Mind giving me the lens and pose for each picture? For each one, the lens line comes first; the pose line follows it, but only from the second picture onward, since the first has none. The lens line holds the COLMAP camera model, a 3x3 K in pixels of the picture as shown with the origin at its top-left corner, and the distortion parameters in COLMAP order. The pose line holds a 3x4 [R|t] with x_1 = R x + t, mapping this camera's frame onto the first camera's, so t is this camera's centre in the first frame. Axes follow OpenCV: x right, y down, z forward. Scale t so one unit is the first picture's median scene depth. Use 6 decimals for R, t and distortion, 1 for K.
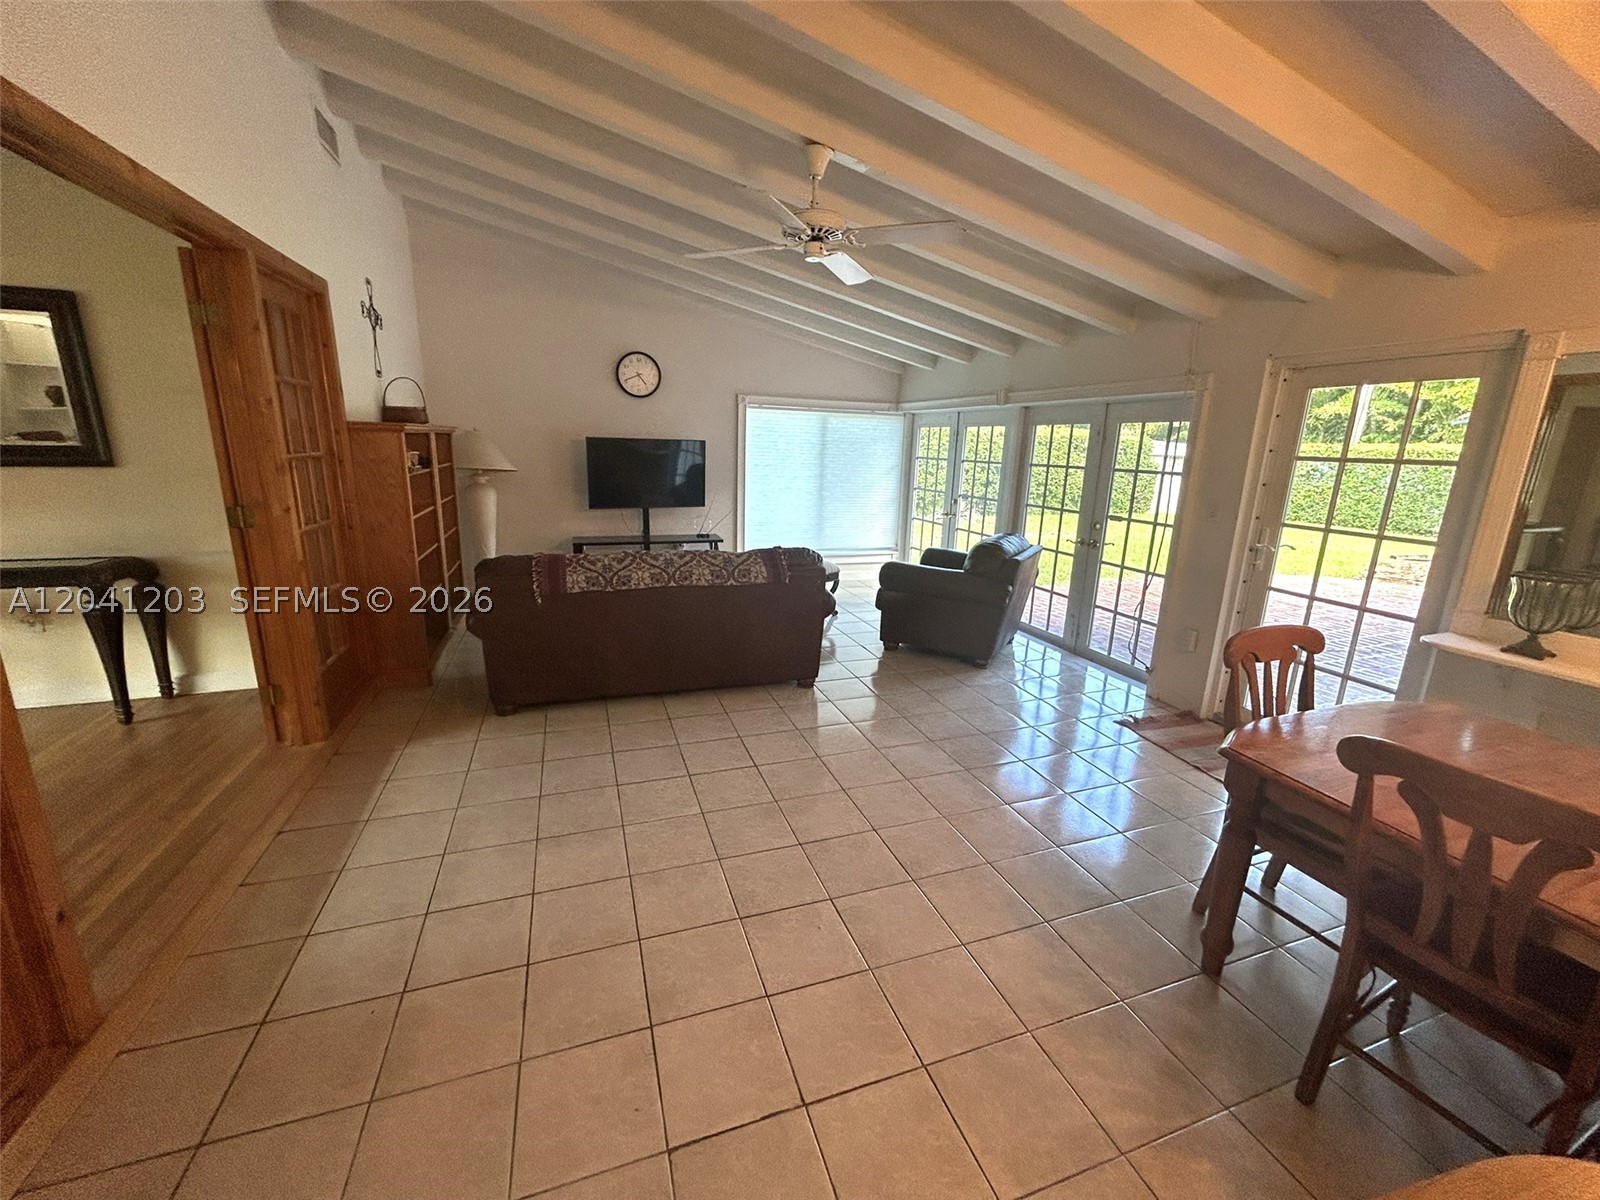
lens RADIAL K [[643.2, 0, 803.2], [0, 643.2, 599.0], [0, 0, 1]] dist [-0.003775, -0.000188]
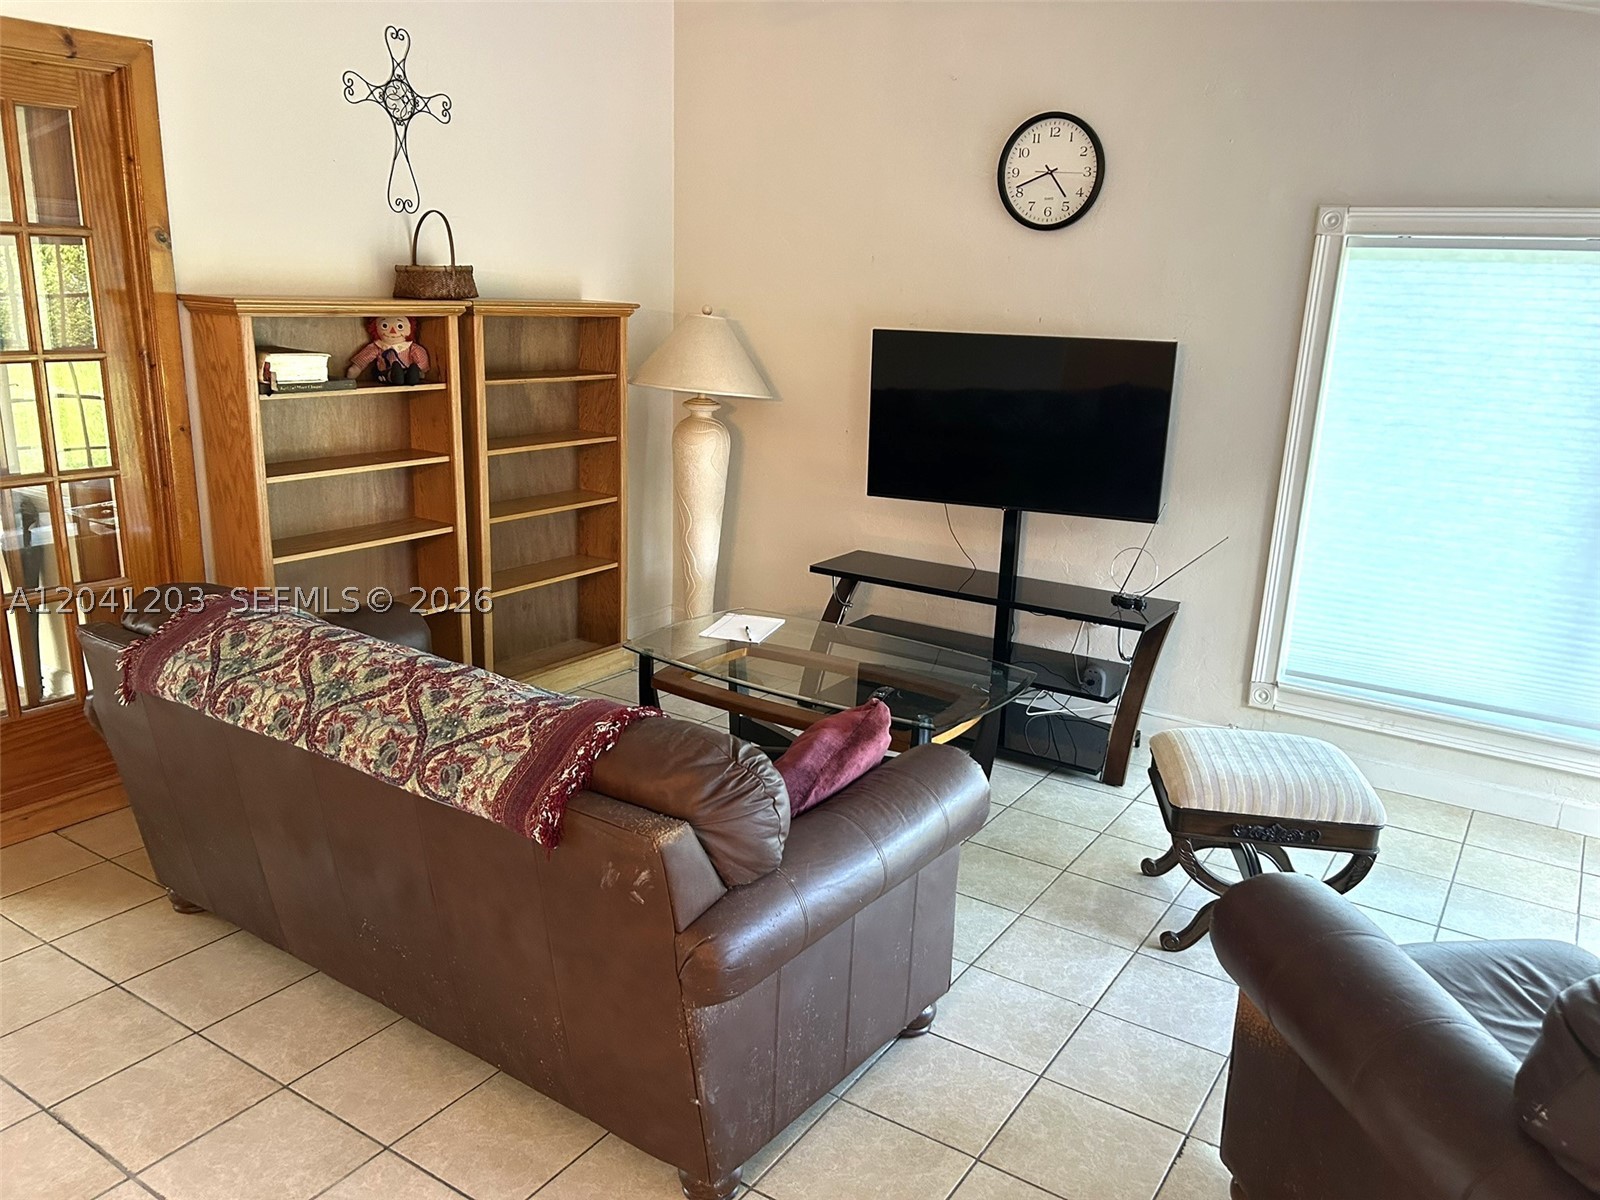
lens RADIAL K [[1207.6, 0, 805.1], [0, 1207.6, 610.4], [0, 0, 1]] dist [0.044031, -0.052351]
pose [[0.611475, 0.196348, -0.766516, 0.275707], [-0.204558, 0.975018, 0.086575, -0.122752], [0.764365, 0.103859, 0.636364, 0.445541]]
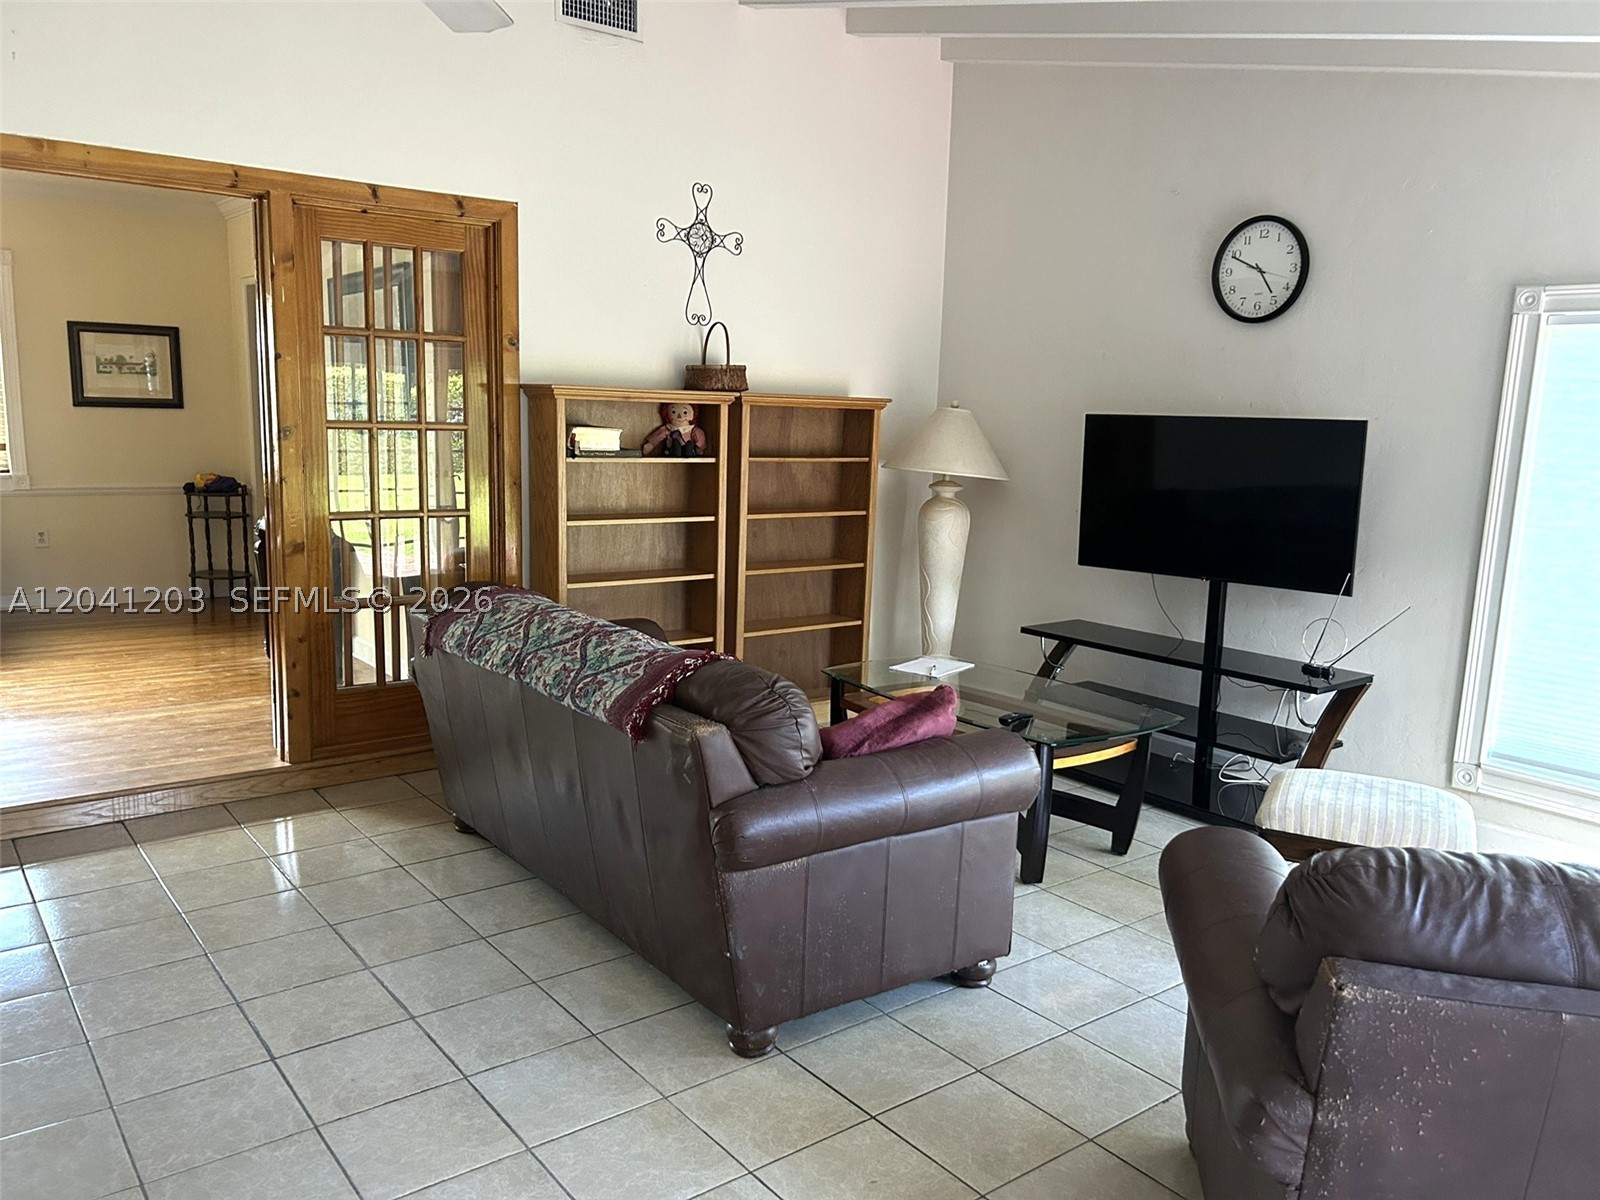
lens RADIAL K [[1207.6, 0, 786.4], [0, 1207.6, 604.9], [0, 0, 1]] dist [0.044031, -0.052351]
pose [[0.313167, 0.130384, -0.940705, 0.428720], [-0.245893, 0.967885, 0.052292, -0.102642], [0.917313, 0.214937, 0.335170, 0.499724]]
